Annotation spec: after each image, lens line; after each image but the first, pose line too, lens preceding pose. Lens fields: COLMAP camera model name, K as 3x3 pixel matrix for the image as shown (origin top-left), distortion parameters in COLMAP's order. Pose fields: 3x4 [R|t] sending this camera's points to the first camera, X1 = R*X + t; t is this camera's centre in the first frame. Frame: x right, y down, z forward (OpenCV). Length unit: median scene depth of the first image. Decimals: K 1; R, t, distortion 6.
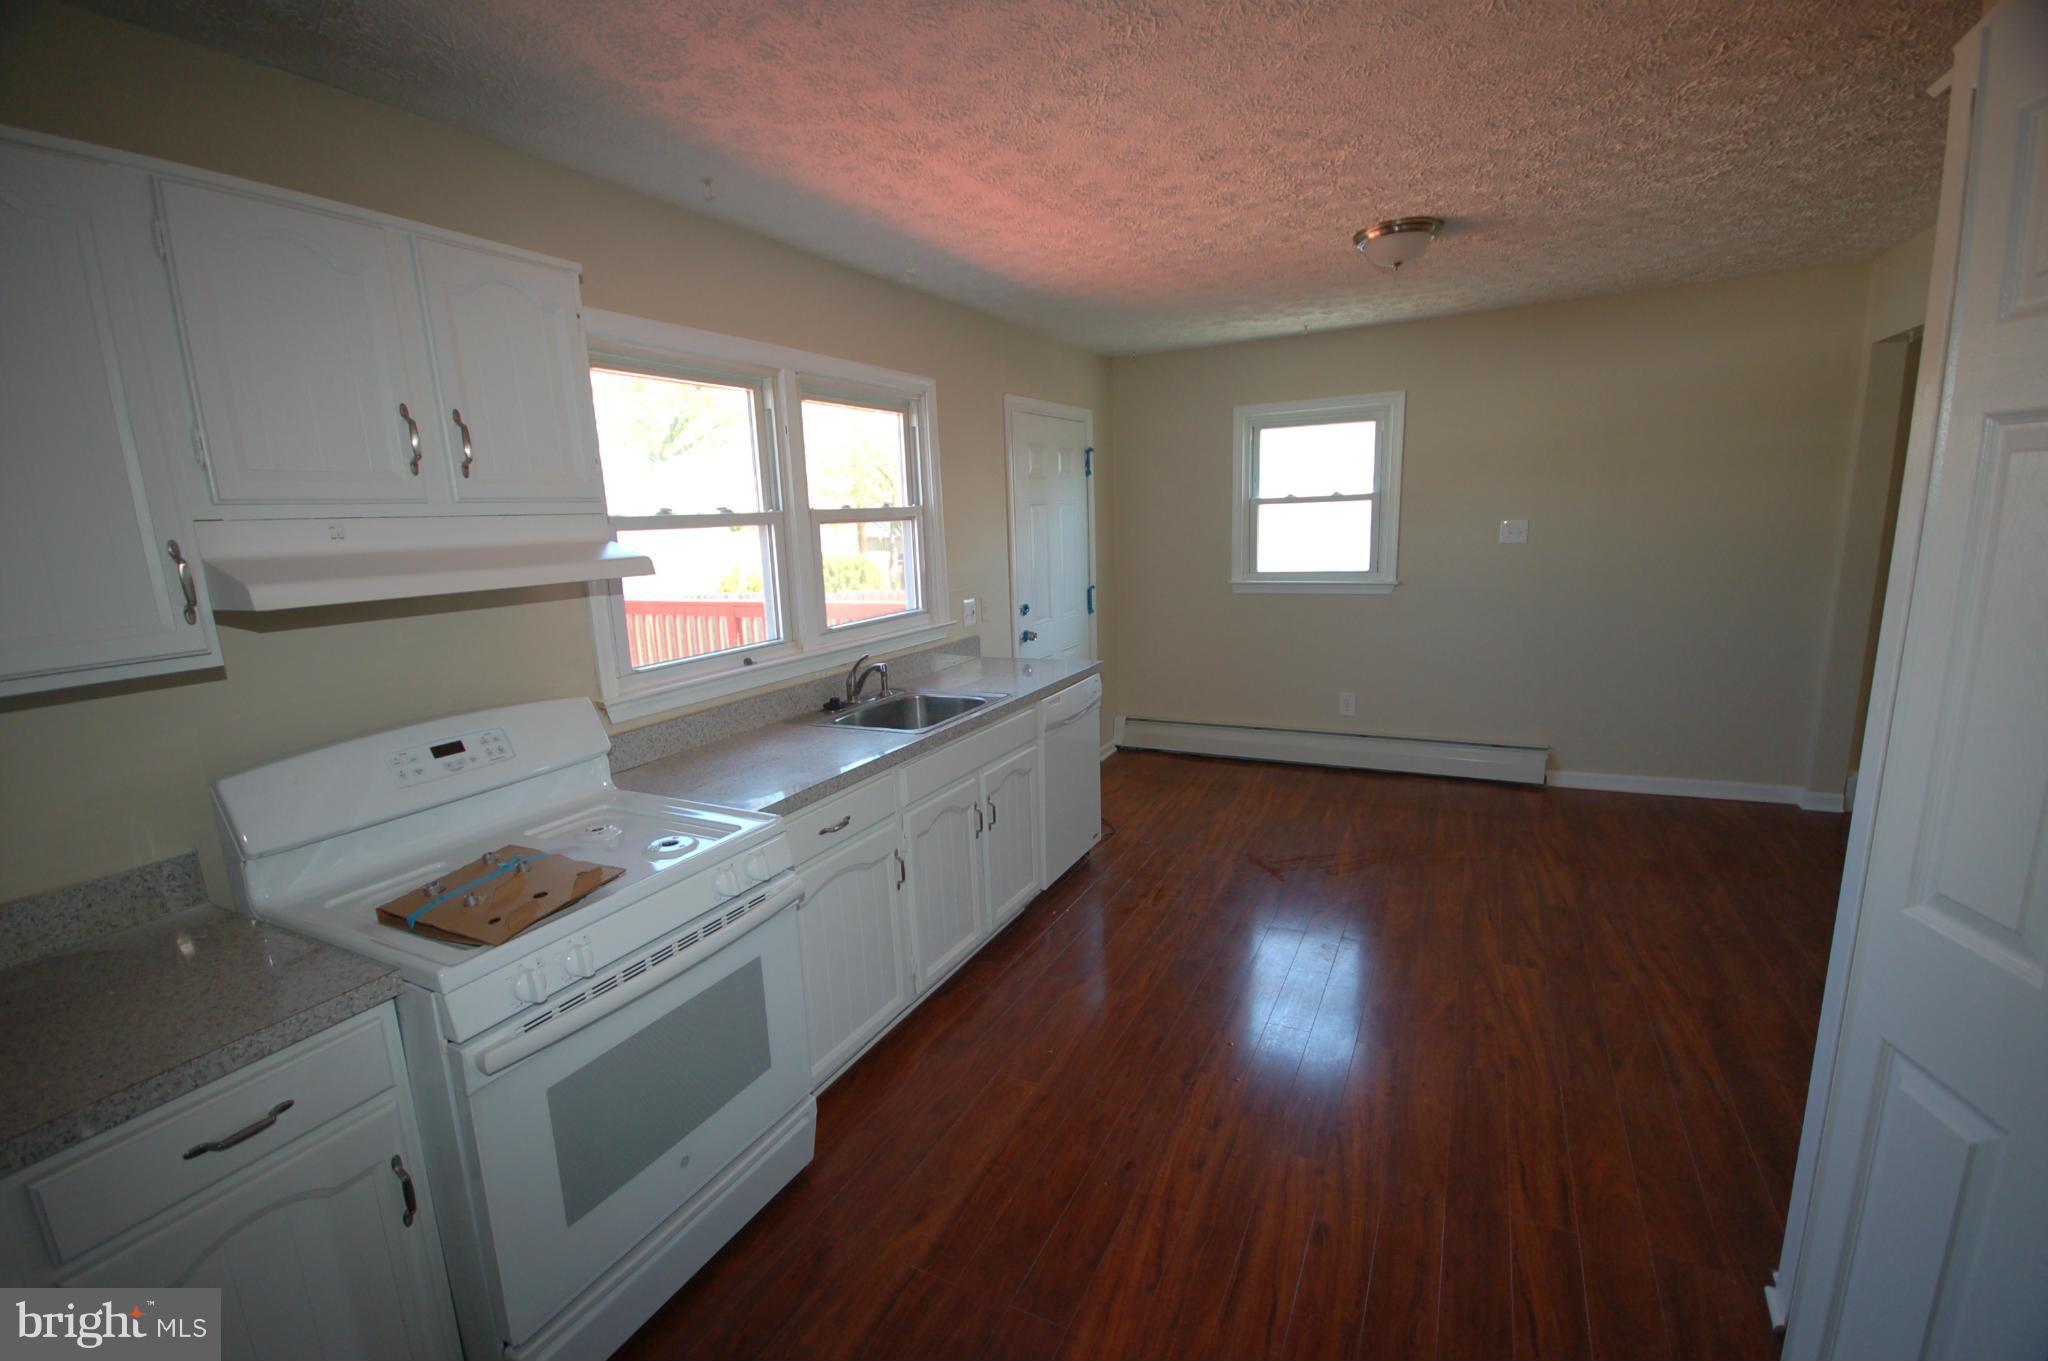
lens RADIAL K [[882.7, 0, 1016.0], [0, 882.7, 689.0], [0, 0, 1]] dist [-0.001301, -0.000046]
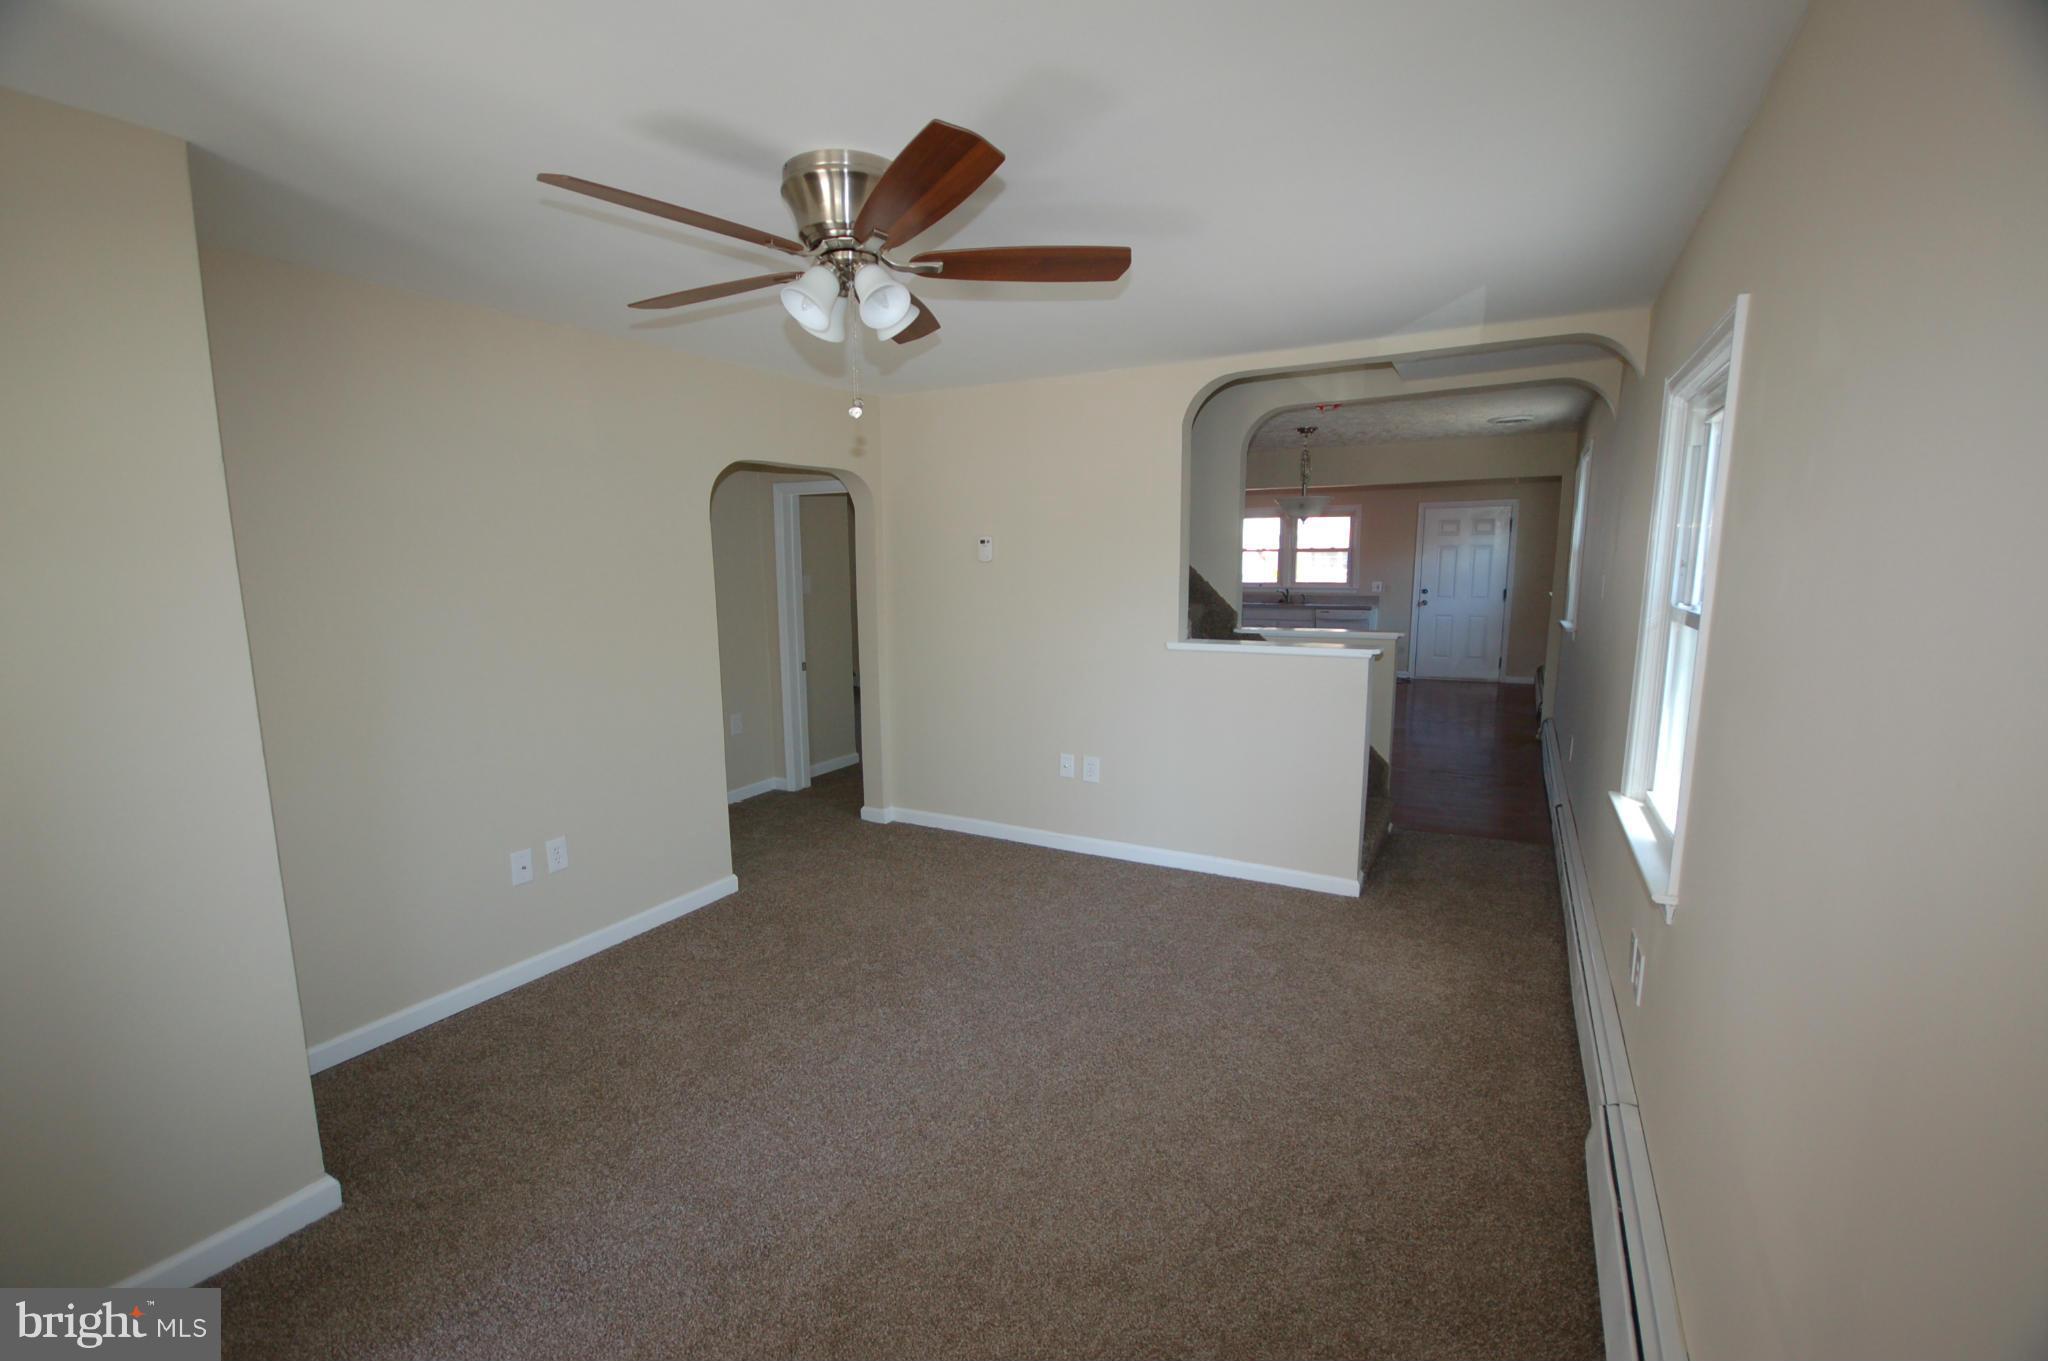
lens RADIAL K [[882.7, 0, 1031.1], [0, 882.7, 695.0], [0, 0, 1]] dist [-0.001301, -0.000046]
pose [[-0.014550, 0.186188, -0.982406, 3.864015], [-0.189162, 0.964256, 0.185550, -0.102550], [0.981838, 0.188534, 0.021190, -0.022132]]
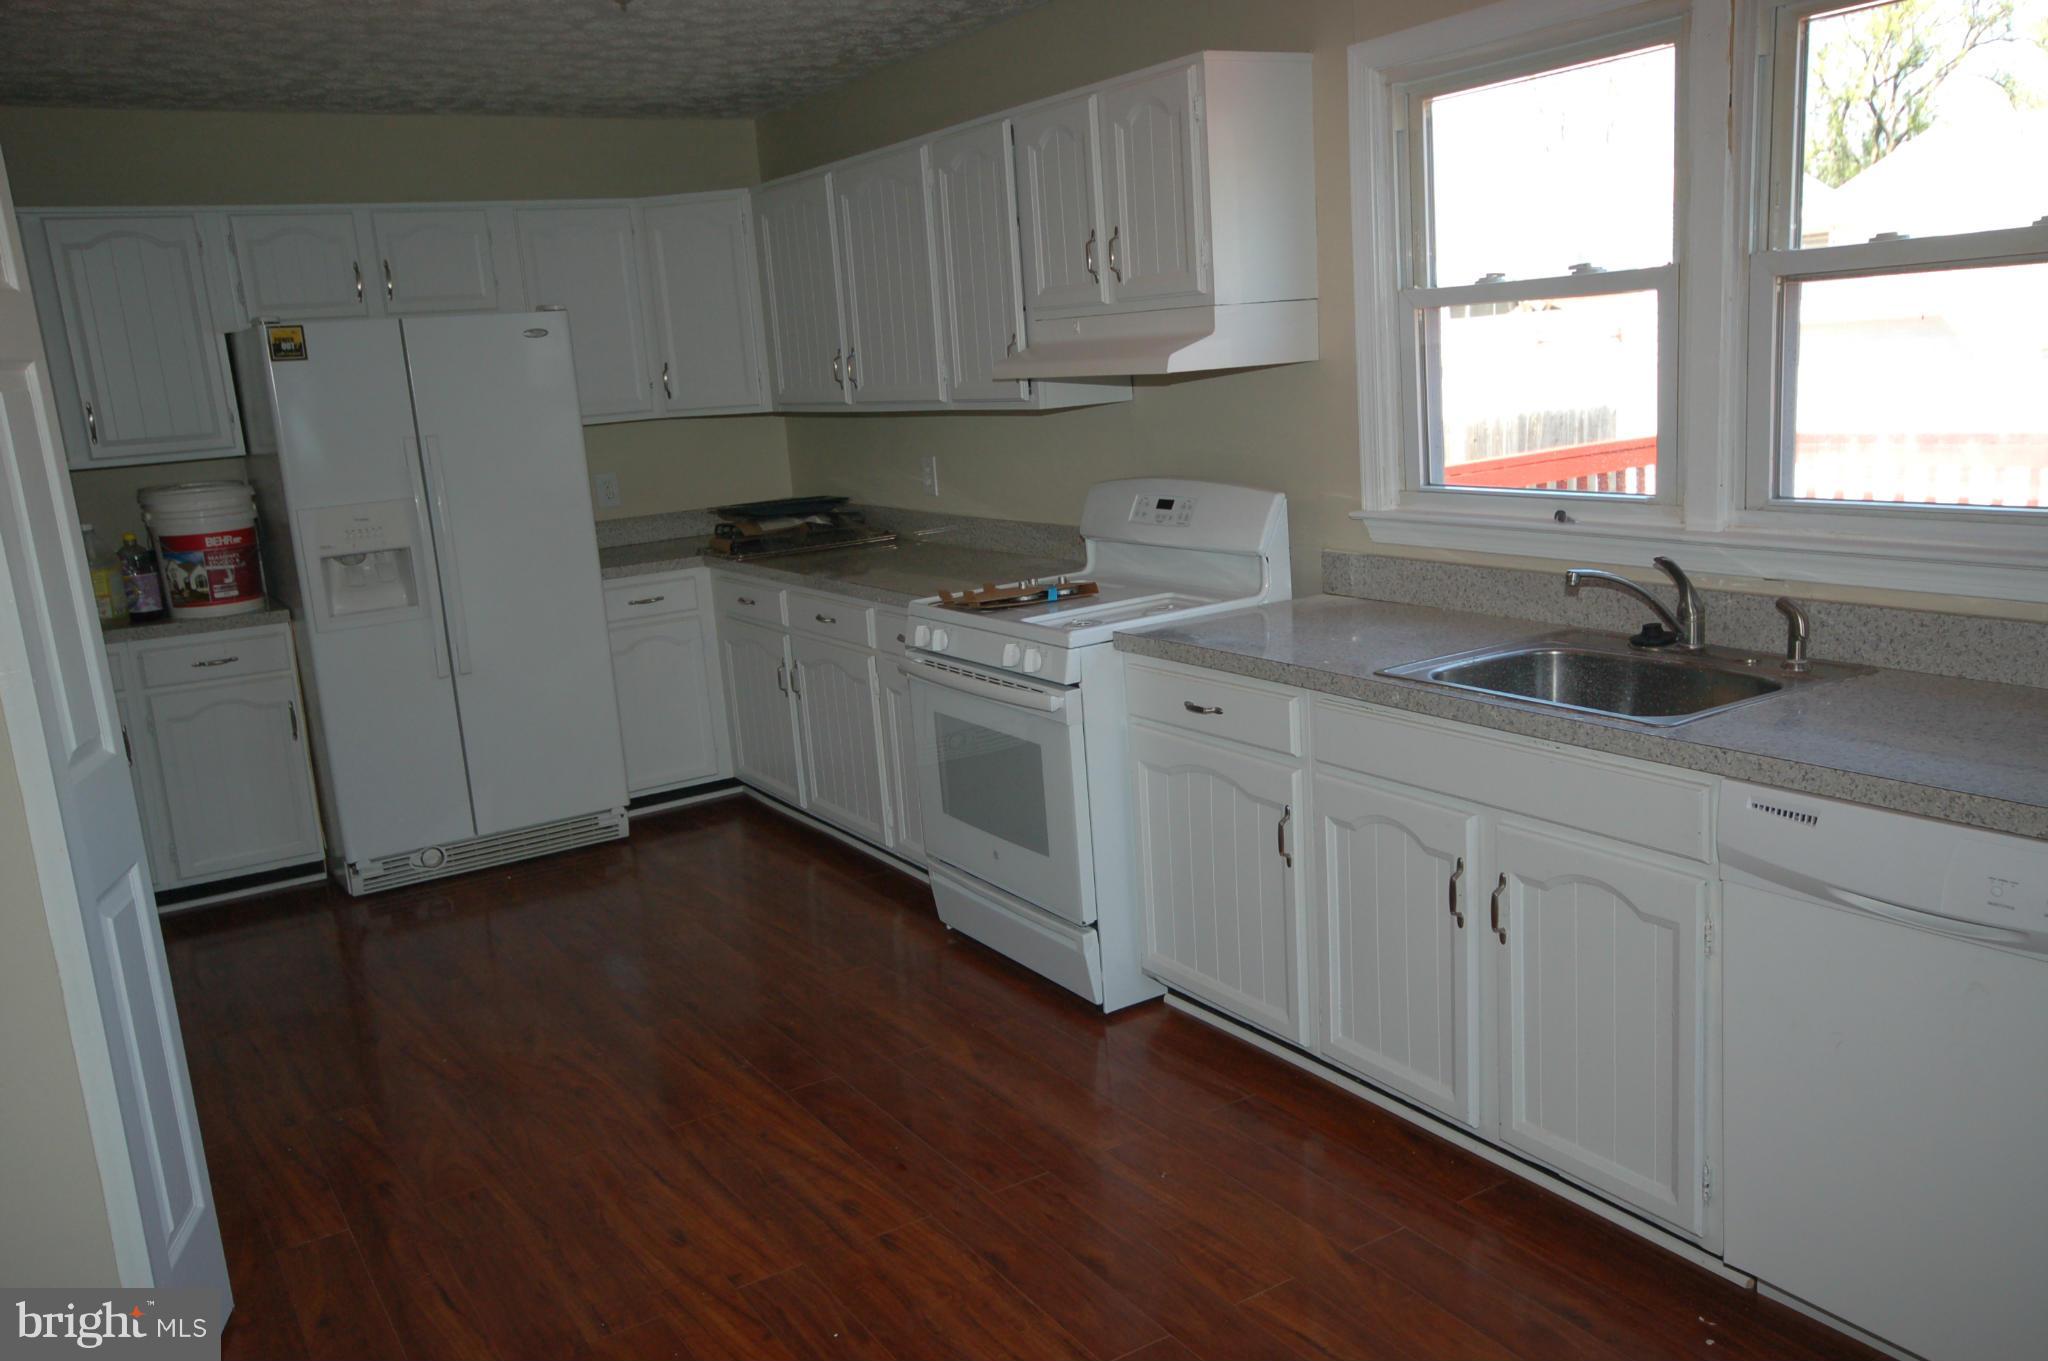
lens RADIAL K [[1692.0, 0, 1009.5], [0, 1692.0, 686.0], [0, 0, 1]] dist [0.035344, 0.007212]
pose [[-0.516124, 0.246477, -0.820283, 0.930567], [-0.075326, 0.940927, 0.330124, -0.291262], [0.853195, 0.232174, -0.467069, 1.283912]]
